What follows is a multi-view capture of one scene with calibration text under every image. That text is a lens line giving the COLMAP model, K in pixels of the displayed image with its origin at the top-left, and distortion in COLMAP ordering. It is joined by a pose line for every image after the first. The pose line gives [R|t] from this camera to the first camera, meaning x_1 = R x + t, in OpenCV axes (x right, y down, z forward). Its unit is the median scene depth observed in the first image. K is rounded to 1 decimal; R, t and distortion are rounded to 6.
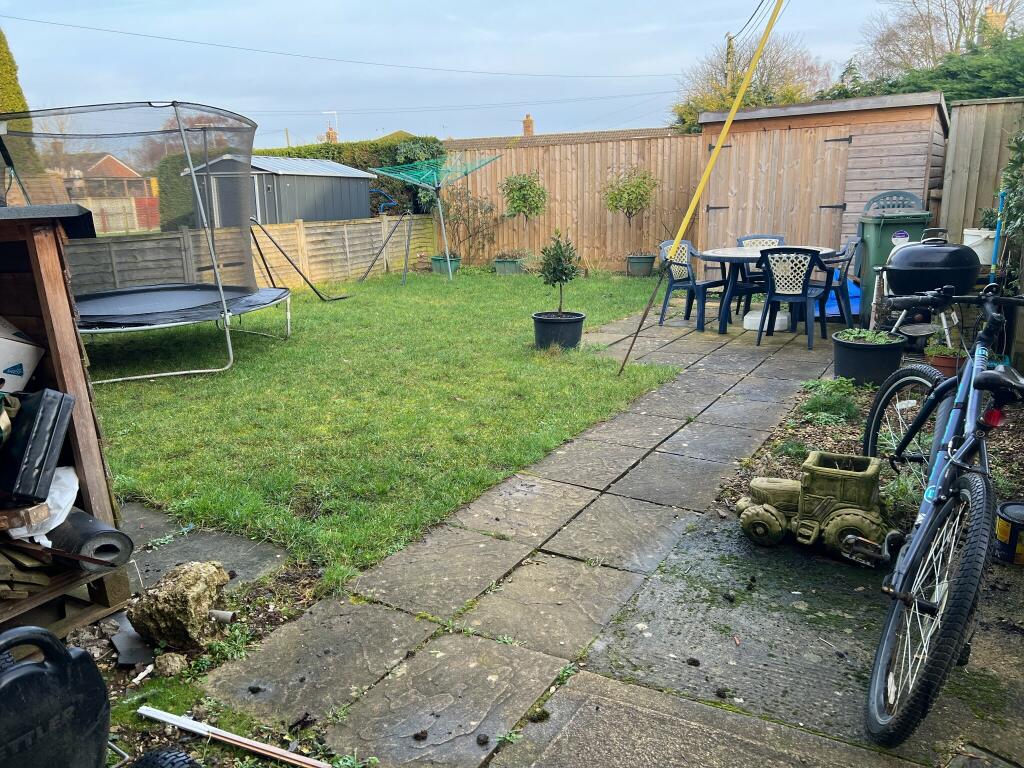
lens RADIAL K [[764.7, 0, 512.0], [0, 764.7, 384.0], [0, 0, 1]] dist [0.091386, -0.000887]
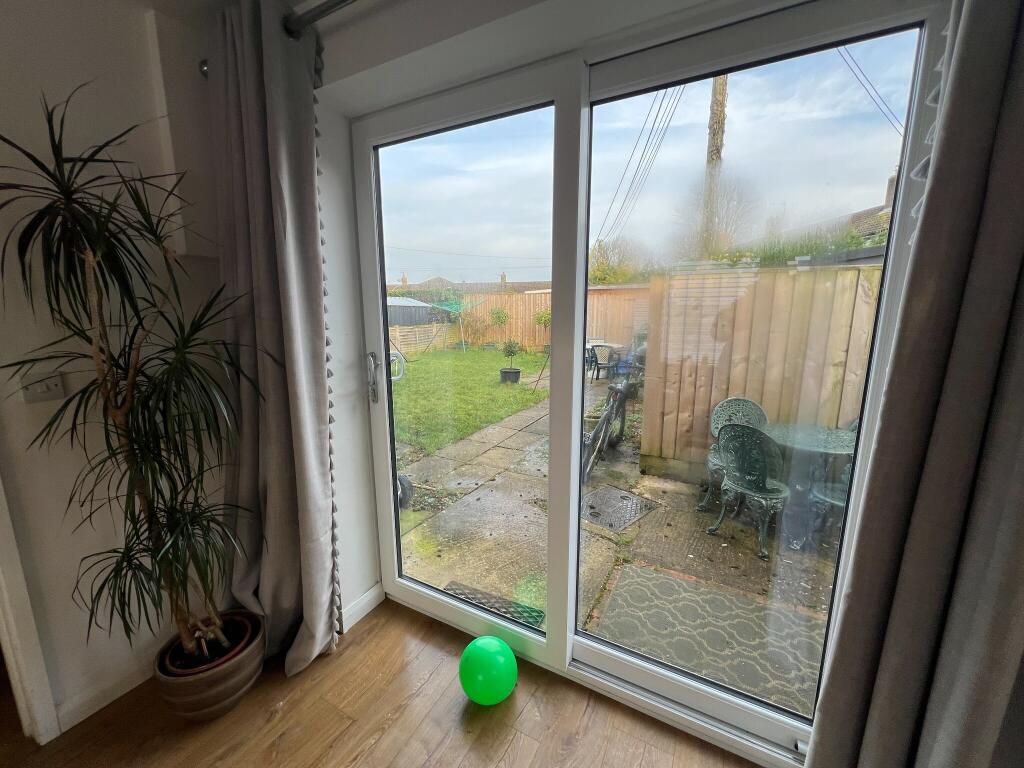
lens RADIAL K [[407.5, 0, 509.2], [0, 407.5, 379.4], [0, 0, 1]] dist [-0.001713, -0.000142]
pose [[0.999162, 0.017531, 0.036996, 0.010426], [-0.014925, 0.997465, -0.069579, 0.030449], [-0.038122, 0.068969, 0.996890, -0.279958]]
